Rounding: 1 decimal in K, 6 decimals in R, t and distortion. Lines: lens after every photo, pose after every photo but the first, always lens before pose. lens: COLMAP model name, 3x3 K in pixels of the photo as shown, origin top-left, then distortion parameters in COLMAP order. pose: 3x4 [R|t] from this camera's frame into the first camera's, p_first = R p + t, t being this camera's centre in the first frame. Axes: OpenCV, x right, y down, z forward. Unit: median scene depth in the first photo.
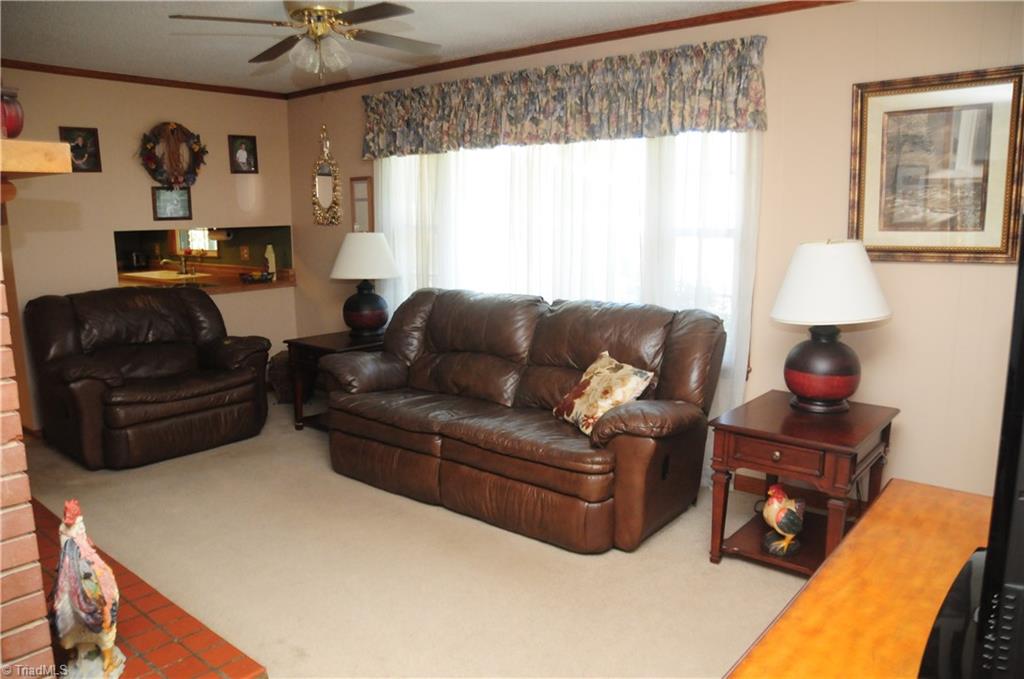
lens RADIAL K [[757.4, 0, 512.0], [0, 757.4, 339.5], [0, 0, 1]] dist [-0.151256, 0.108405]
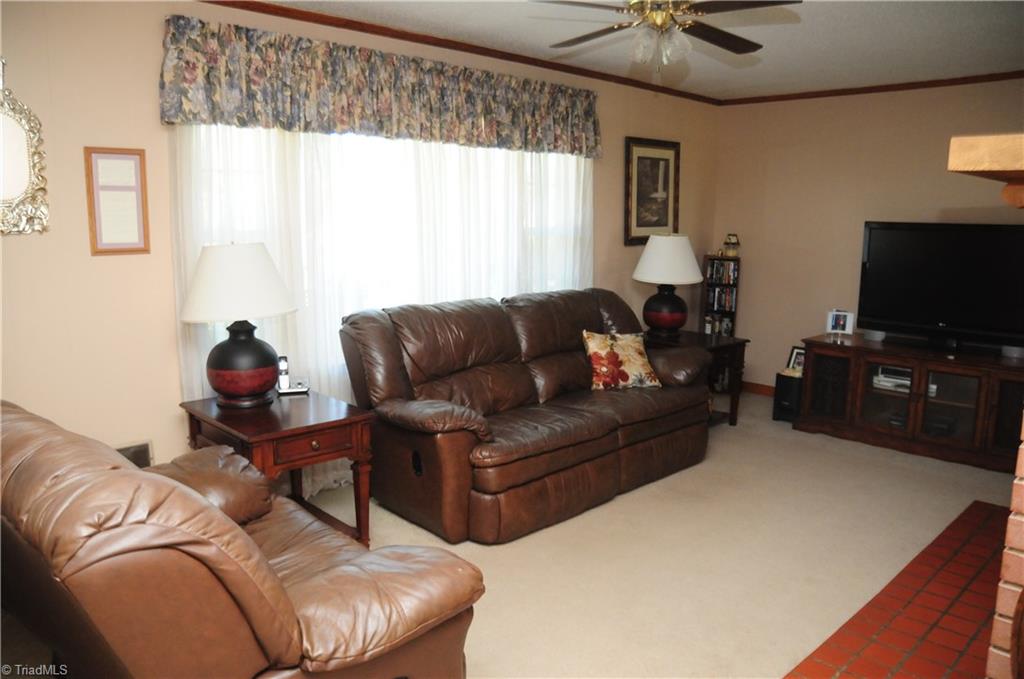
lens RADIAL K [[757.4, 0, 512.0], [0, 757.4, 339.5], [0, 0, 1]] dist [-0.151256, 0.108405]
pose [[0.100443, -0.152272, 0.983221, -0.969943], [0.153718, 0.978728, 0.135873, -0.137715], [-0.982996, 0.137491, 0.121713, 0.869210]]
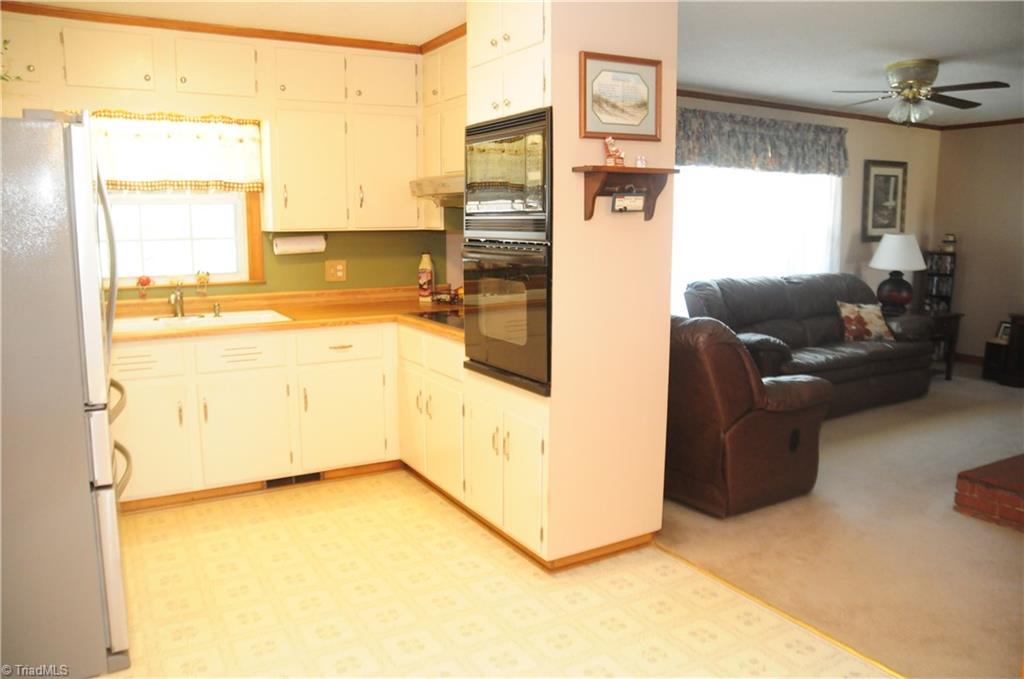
lens RADIAL K [[757.4, 0, 512.0], [0, 757.4, 339.5], [0, 0, 1]] dist [-0.151256, 0.108405]
pose [[0.338436, -0.137974, 0.930819, -1.512879], [0.154984, 0.983856, 0.089485, -0.145555], [-0.928138, 0.113977, 0.354356, 0.989846]]
